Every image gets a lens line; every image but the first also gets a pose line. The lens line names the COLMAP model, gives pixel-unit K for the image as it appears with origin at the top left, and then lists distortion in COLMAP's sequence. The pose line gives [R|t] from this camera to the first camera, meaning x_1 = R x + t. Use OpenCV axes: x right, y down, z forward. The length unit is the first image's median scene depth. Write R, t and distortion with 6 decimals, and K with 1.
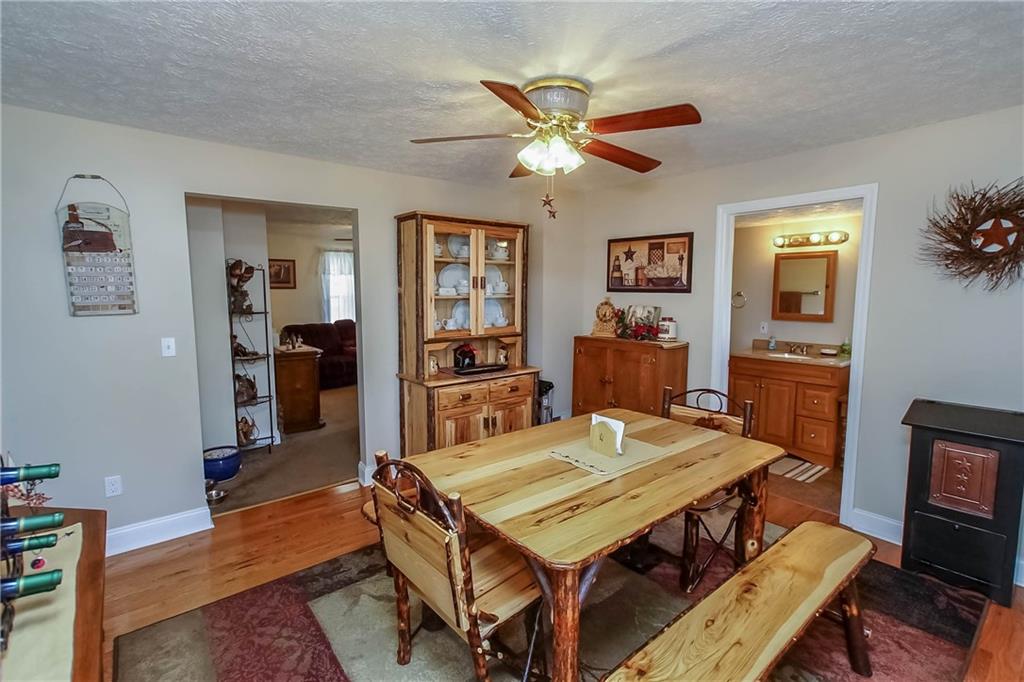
lens RADIAL K [[481.0, 0, 506.8], [0, 481.0, 335.9], [0, 0, 1]] dist [-0.021923, 0.030074]
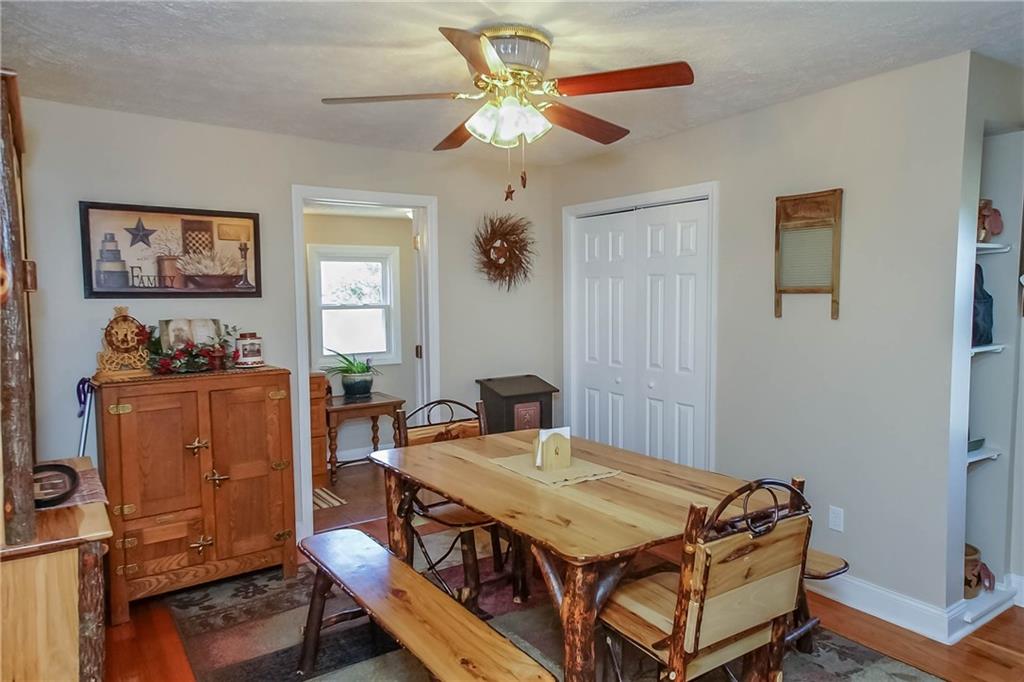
lens RADIAL K [[681.9, 0, 507.5], [0, 681.9, 335.7], [0, 0, 1]] dist [0.059175, 0.001963]
pose [[0.095731, -0.065972, 0.993219, -0.636922], [0.107095, 0.992692, 0.055614, -0.051538], [-0.989629, 0.101045, 0.102097, 0.551398]]
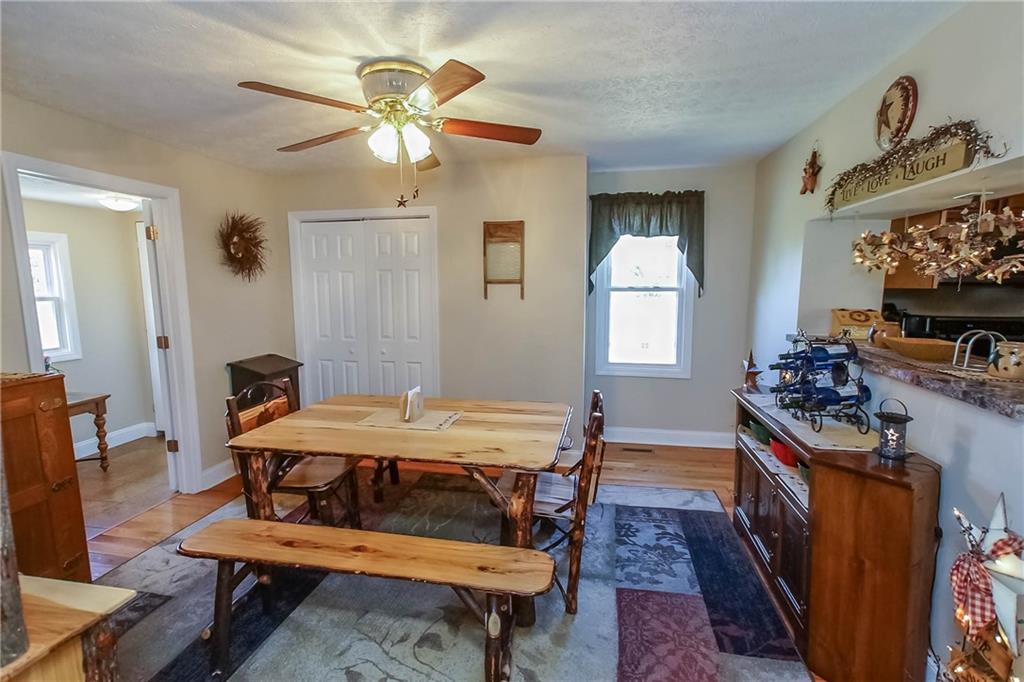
lens RADIAL K [[481.0, 0, 506.8], [0, 481.0, 335.9], [0, 0, 1]] dist [-0.021923, 0.030074]
pose [[-0.625207, -0.086808, 0.775616, -0.495157], [0.083771, 0.980590, 0.177275, -0.087248], [-0.775950, 0.175808, -0.605800, 0.893058]]
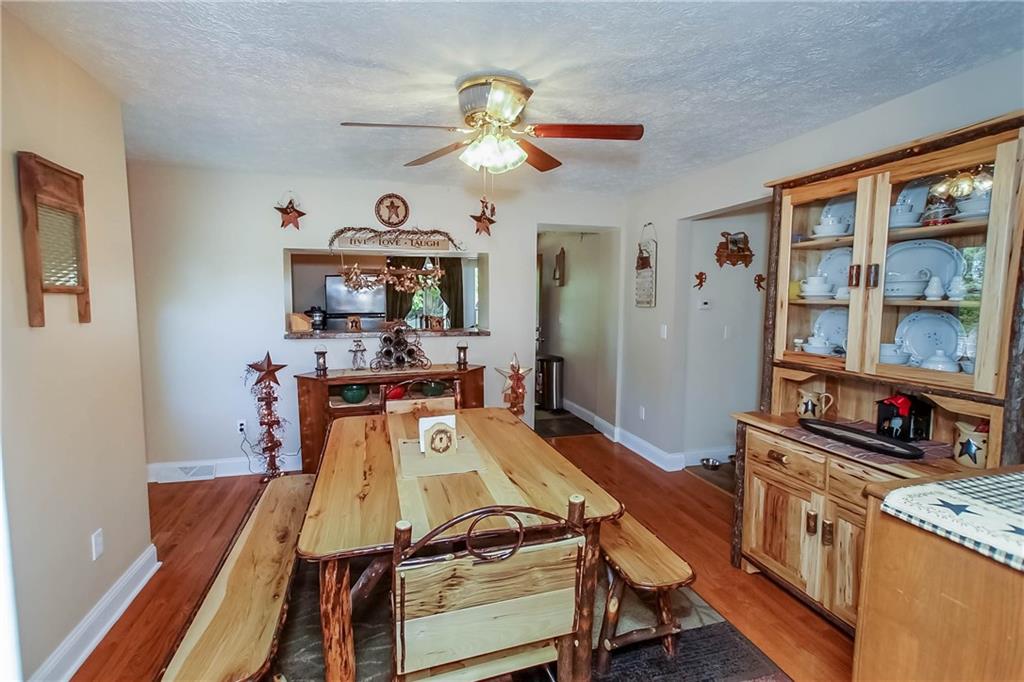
lens RADIAL K [[481.0, 0, 506.8], [0, 481.0, 335.9], [0, 0, 1]] dist [-0.021923, 0.030074]
pose [[-0.397319, 0.076822, -0.914459, 0.610211], [-0.089620, 0.988478, 0.121979, -0.075481], [0.913294, 0.130419, -0.385857, 0.869100]]
